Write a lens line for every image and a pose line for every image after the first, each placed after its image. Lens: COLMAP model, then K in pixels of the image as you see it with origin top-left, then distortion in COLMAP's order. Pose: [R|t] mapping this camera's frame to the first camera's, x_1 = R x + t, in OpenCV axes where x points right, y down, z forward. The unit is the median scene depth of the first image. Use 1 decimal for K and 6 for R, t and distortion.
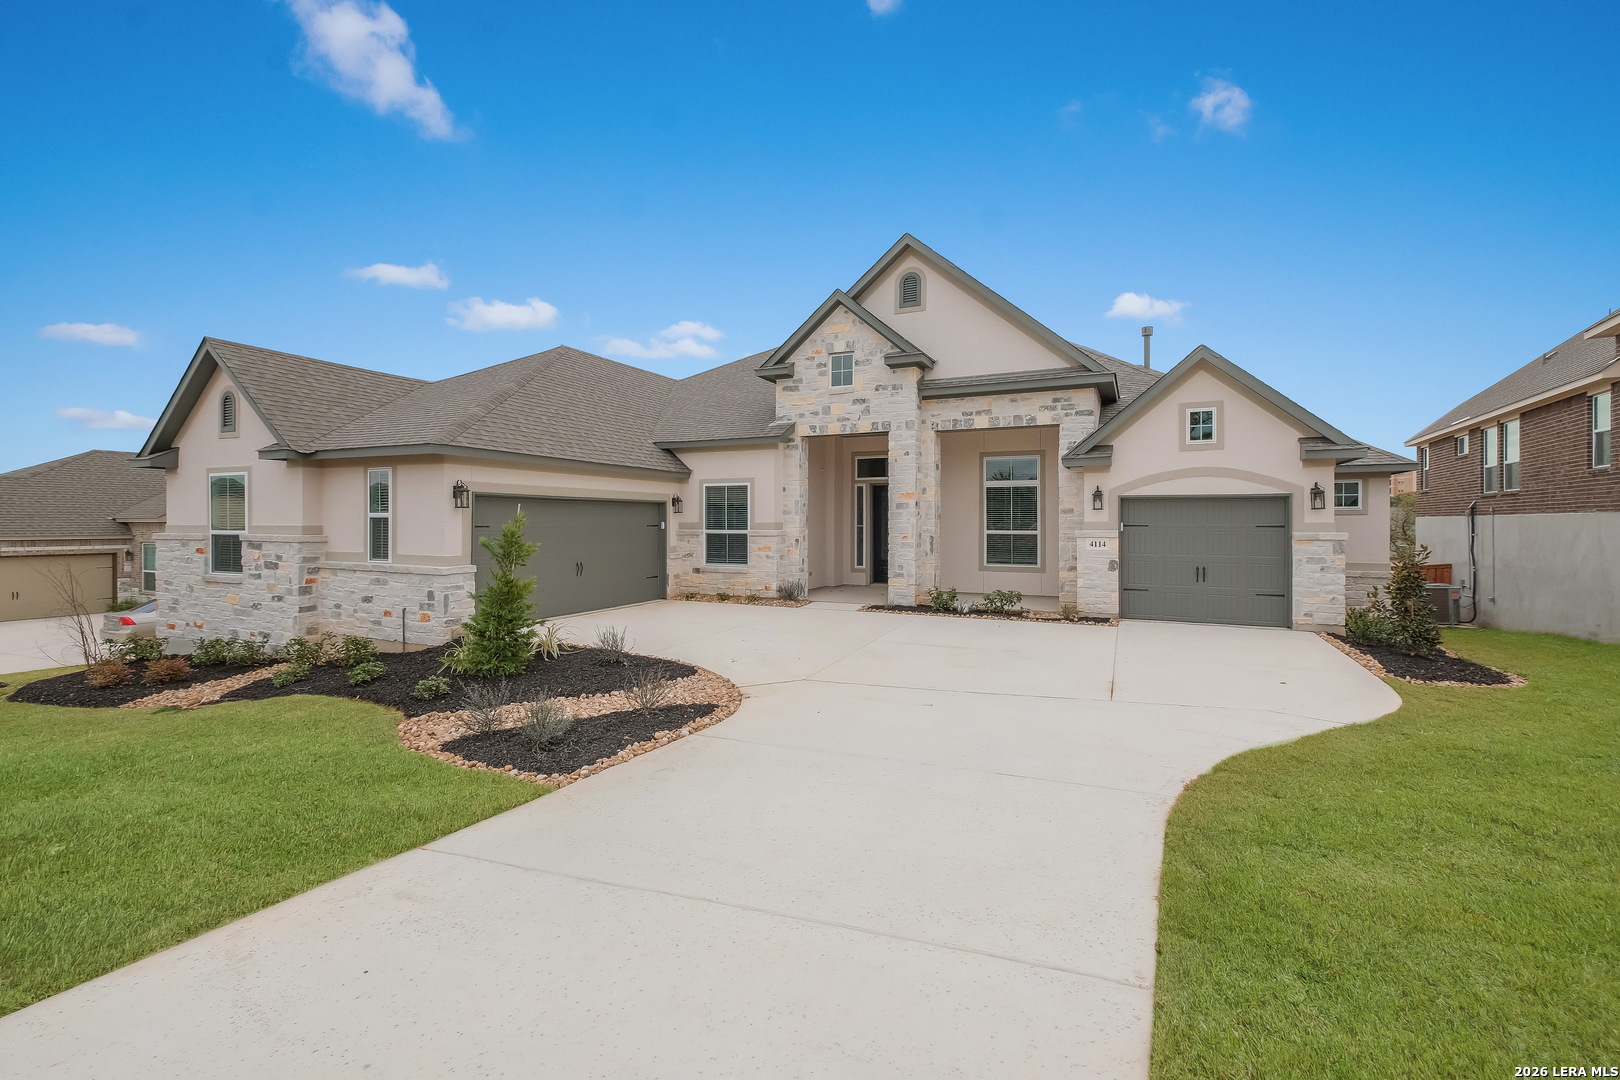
lens RADIAL K [[697.2, 0, 809.8], [0, 697.2, 528.3], [0, 0, 1]] dist [0.004177, 0.000448]
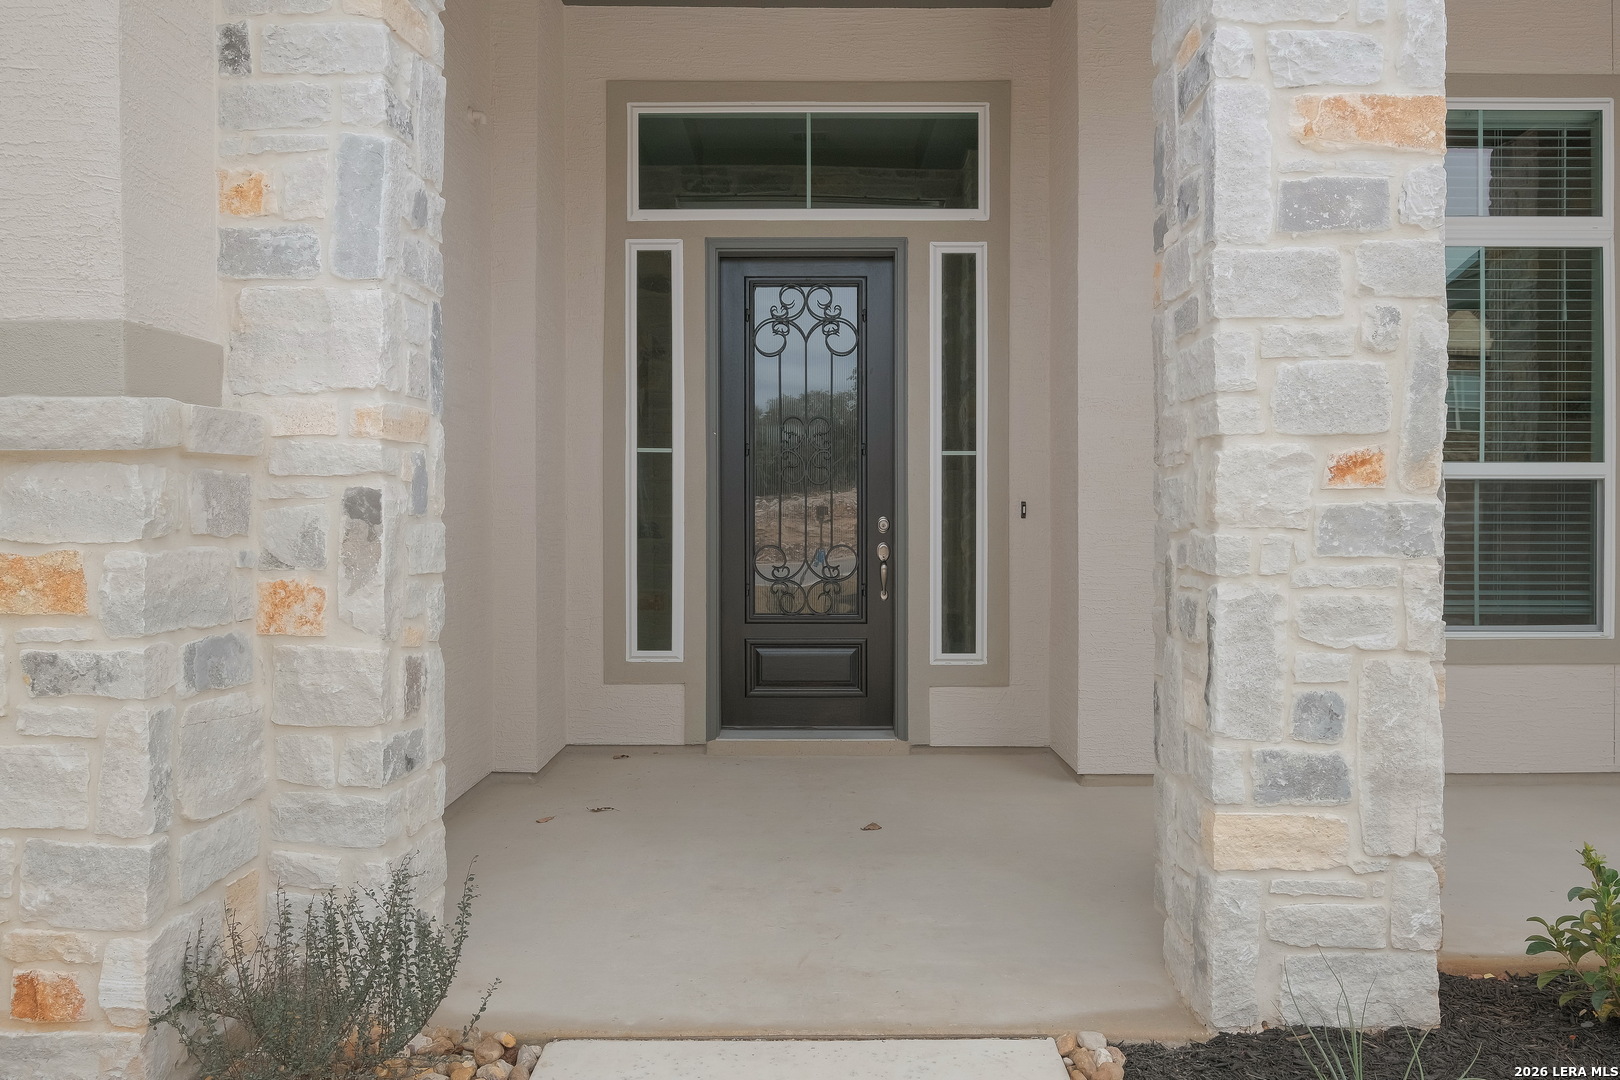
lens RADIAL K [[1078.7, 0, 810.0], [0, 1078.7, 540.0], [0, 0, 1]] dist [-0.007275, -0.002531]
pose [[0.889262, -0.005902, 0.457360, -0.033522], [0.000384, 0.999926, 0.012157, 0.020818], [-0.457398, -0.010635, 0.889199, 0.808300]]
